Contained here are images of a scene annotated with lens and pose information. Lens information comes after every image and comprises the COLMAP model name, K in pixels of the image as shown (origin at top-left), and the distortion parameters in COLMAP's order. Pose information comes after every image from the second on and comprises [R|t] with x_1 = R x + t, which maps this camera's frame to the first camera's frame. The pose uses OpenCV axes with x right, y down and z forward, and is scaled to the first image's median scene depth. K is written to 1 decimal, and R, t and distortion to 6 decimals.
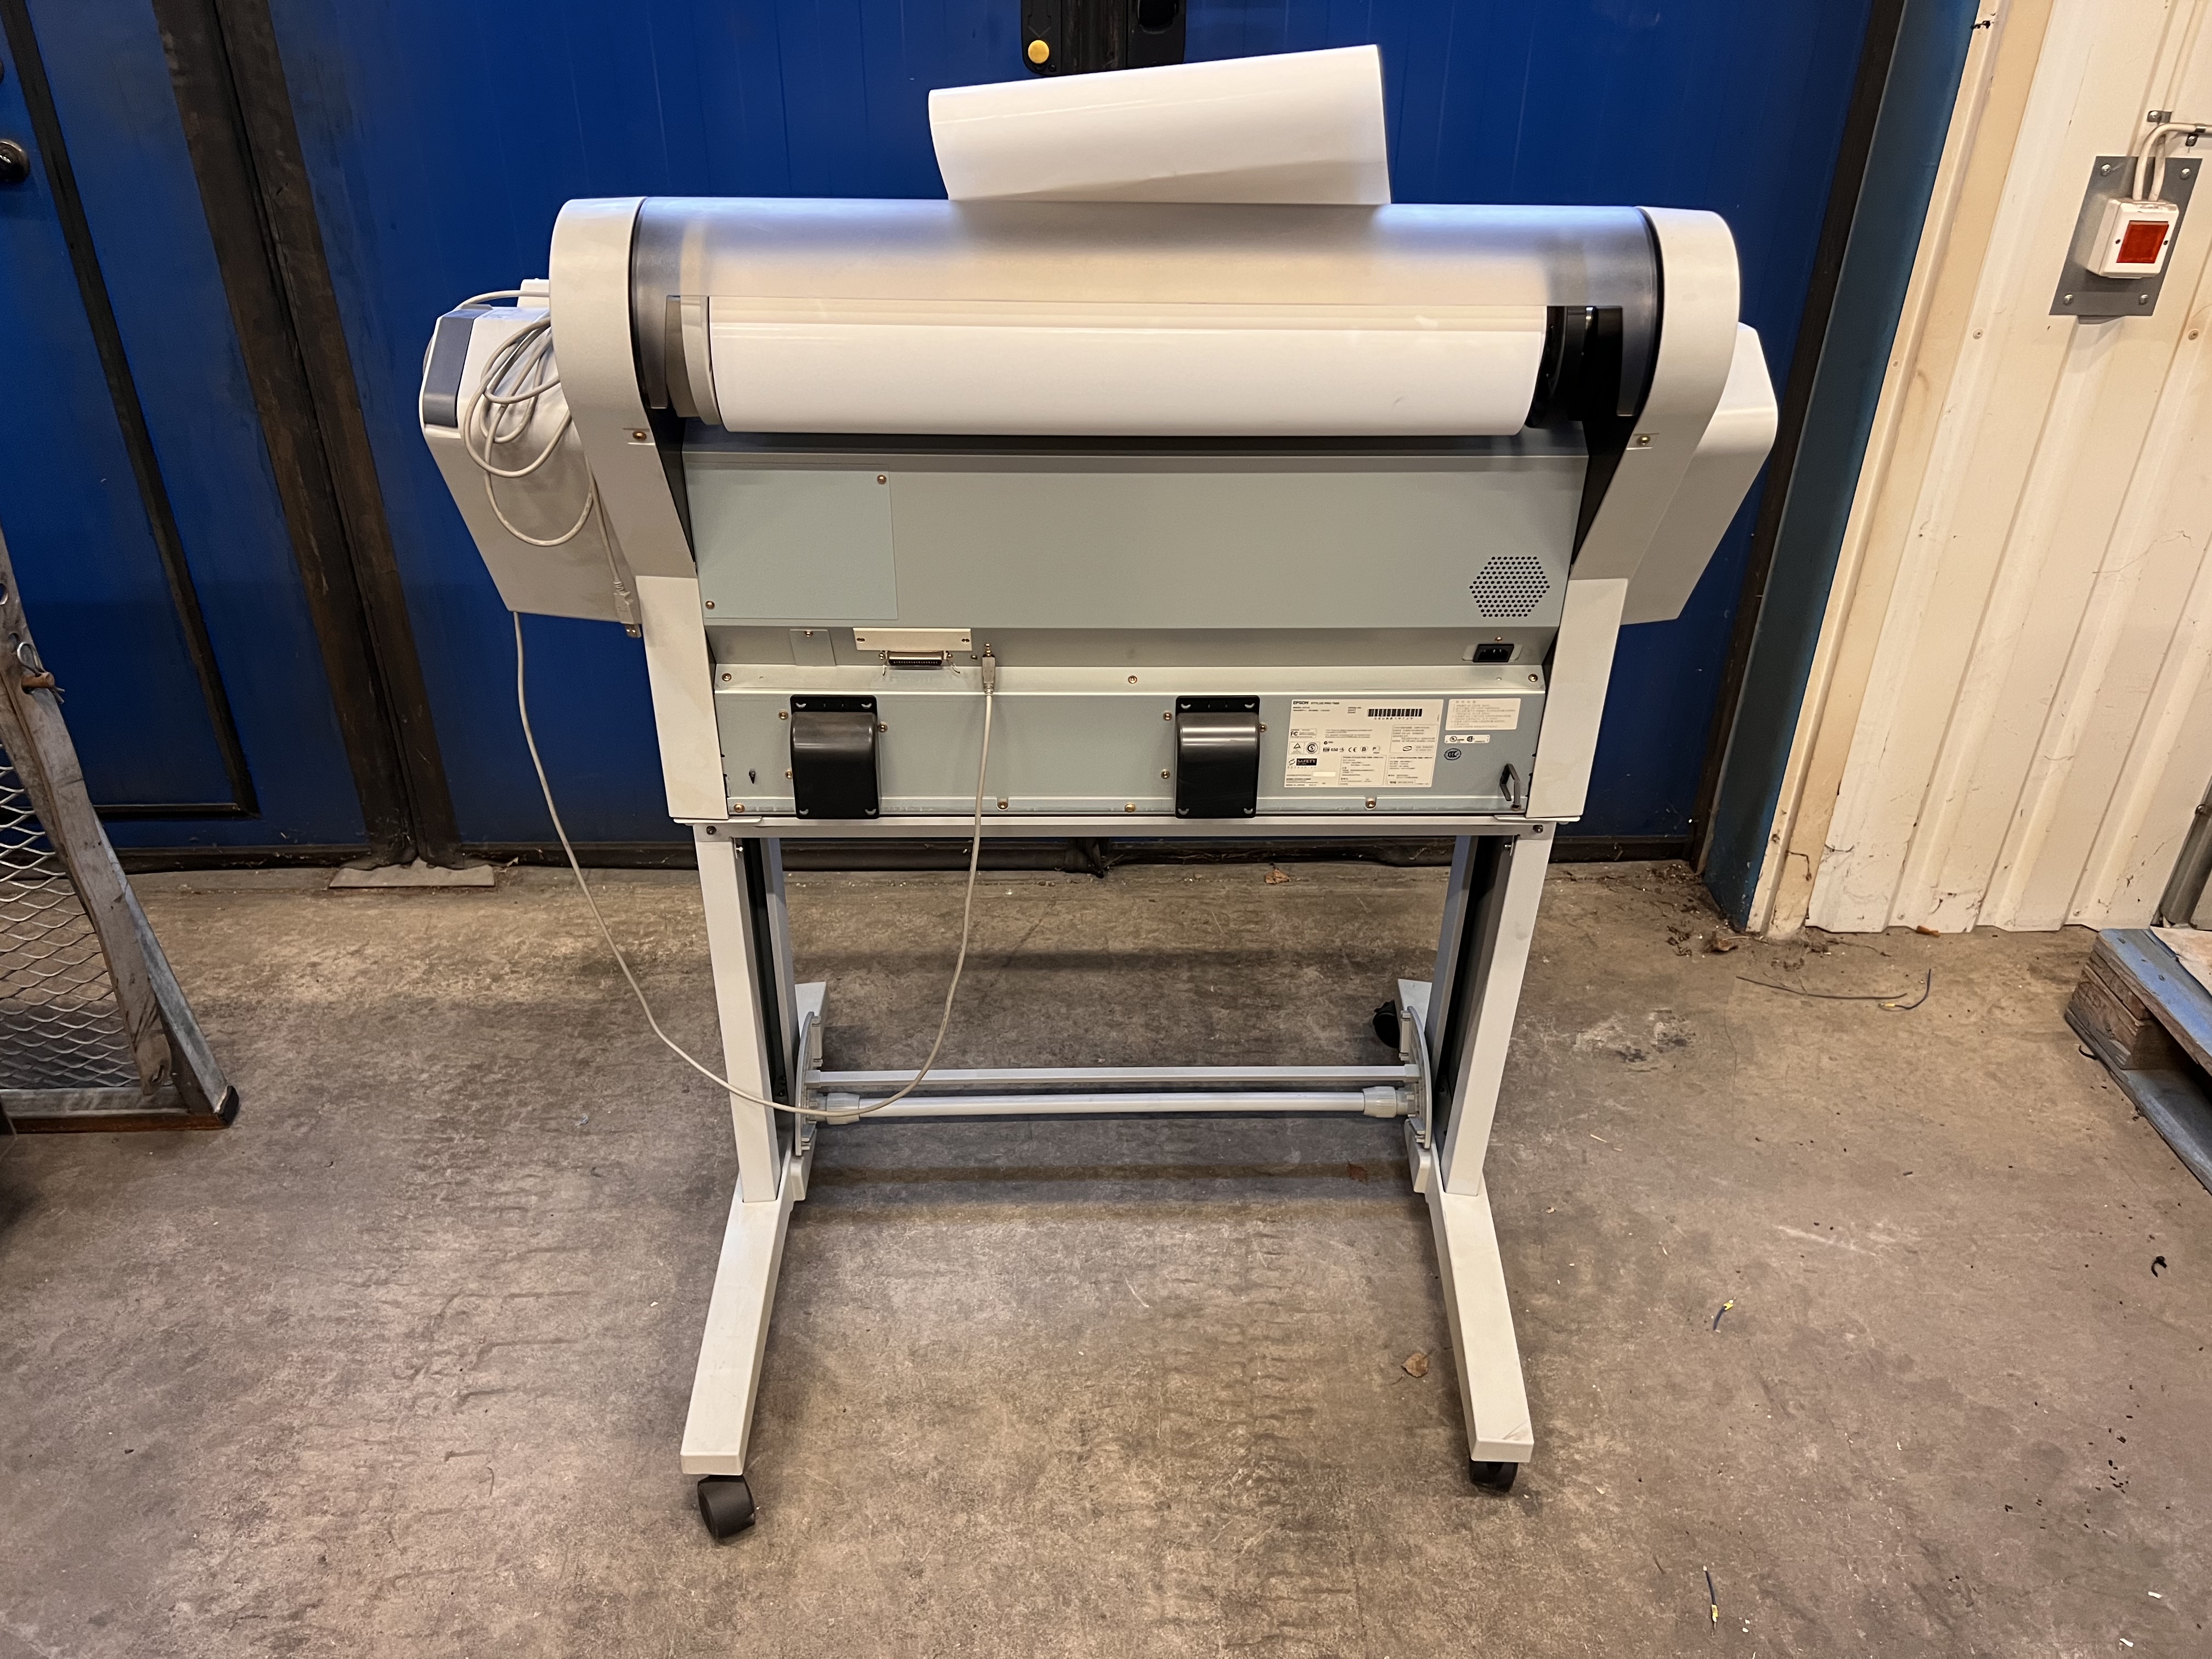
lens RADIAL K [[1658.1, 0, 1101.2], [0, 1658.1, 823.8], [0, 0, 1]] dist [0.007090, -0.024074]
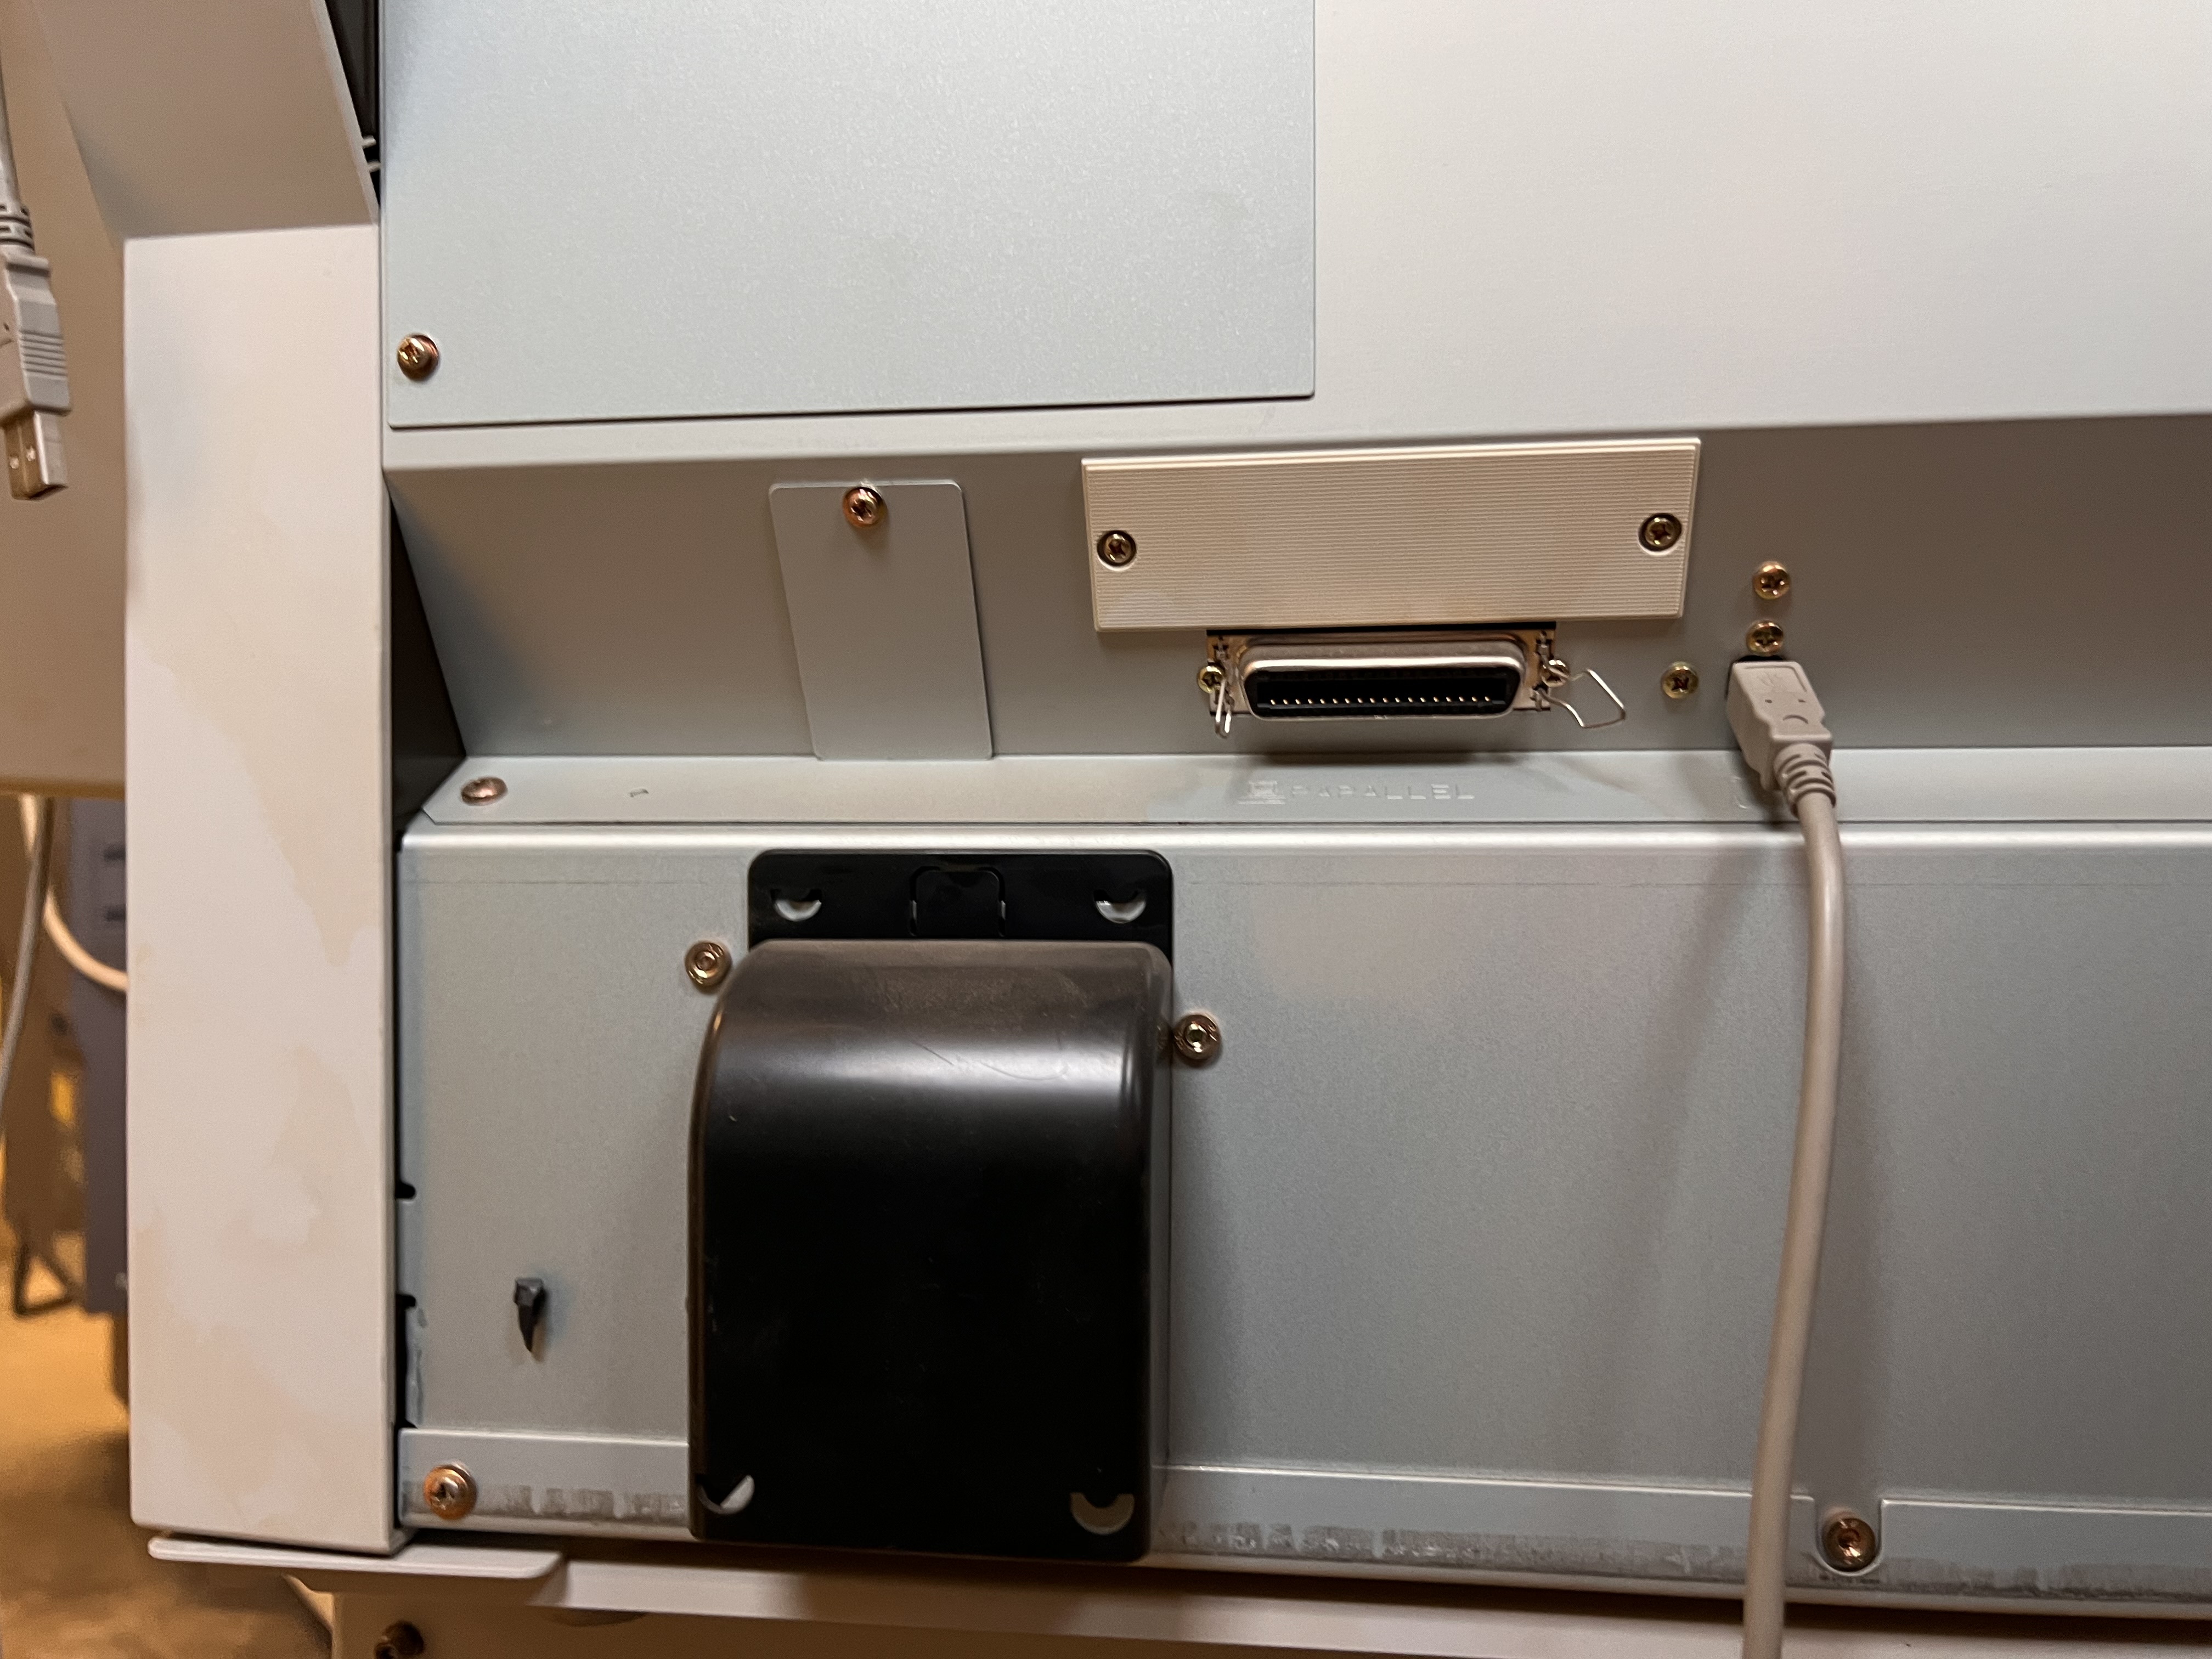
lens RADIAL K [[1658.1, 0, 1101.2], [0, 1658.1, 823.8], [0, 0, 1]] dist [0.007090, -0.024074]
pose [[0.987531, -0.015642, -0.156645, -0.127012], [-0.069242, 0.850469, -0.521448, 0.023945], [0.141378, 0.525793, 0.838781, 0.934549]]
